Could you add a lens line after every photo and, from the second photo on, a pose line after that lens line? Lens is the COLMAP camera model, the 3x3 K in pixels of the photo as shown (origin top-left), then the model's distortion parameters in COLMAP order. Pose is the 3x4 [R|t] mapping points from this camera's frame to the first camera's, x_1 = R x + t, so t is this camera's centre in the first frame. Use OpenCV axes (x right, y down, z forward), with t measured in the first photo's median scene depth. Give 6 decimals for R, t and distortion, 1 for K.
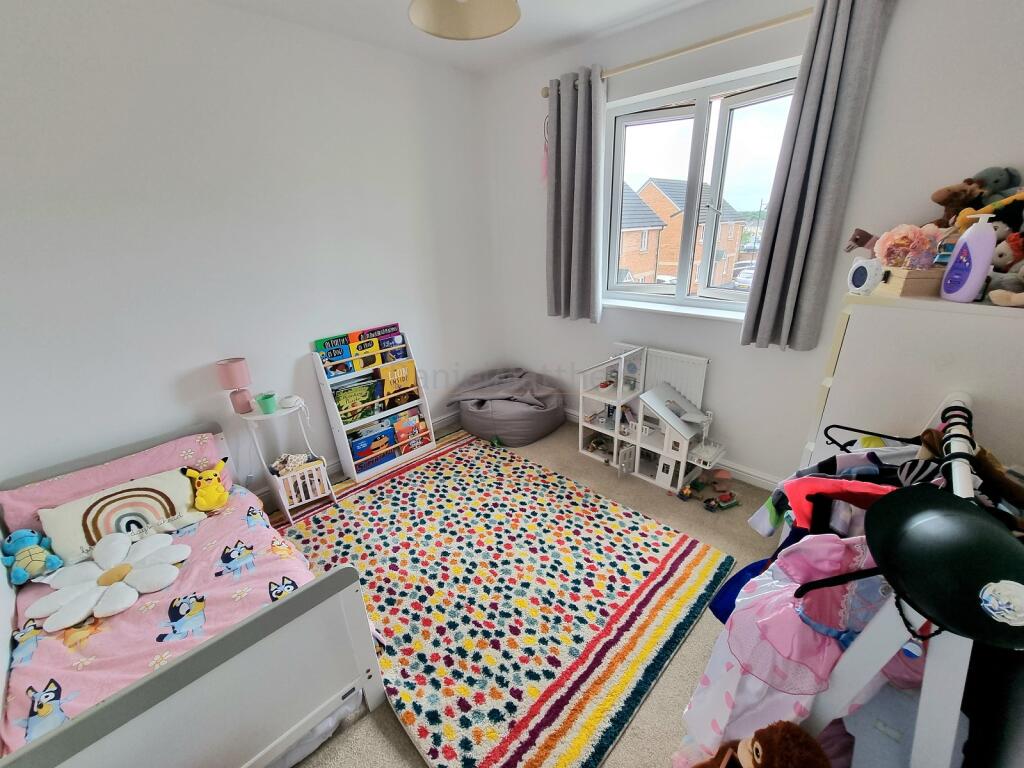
lens RADIAL K [[415.8, 0, 511.0], [0, 415.8, 388.3], [0, 0, 1]] dist [-0.000227, 0.000595]
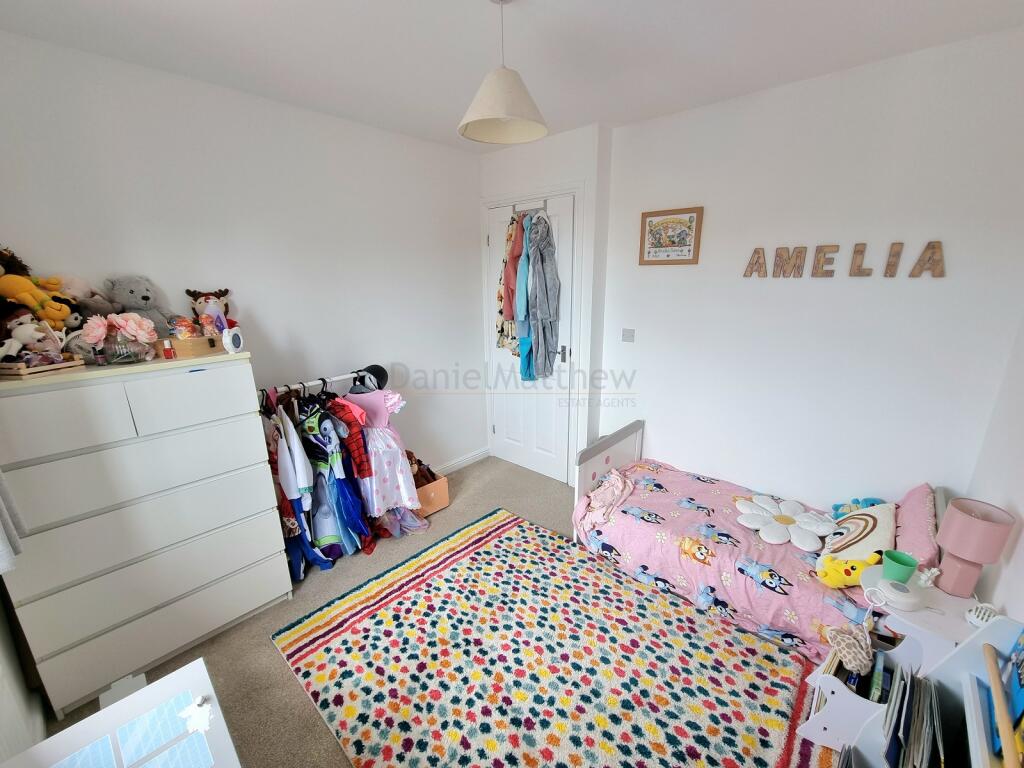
lens RADIAL K [[415.8, 0, 515.9], [0, 415.8, 387.5], [0, 0, 1]] dist [-0.000227, 0.000595]
pose [[-0.997781, 0.057123, -0.034201, -0.030727], [0.024994, 0.797500, 0.602801, -0.626820], [0.061709, 0.600609, -0.797158, 1.473680]]
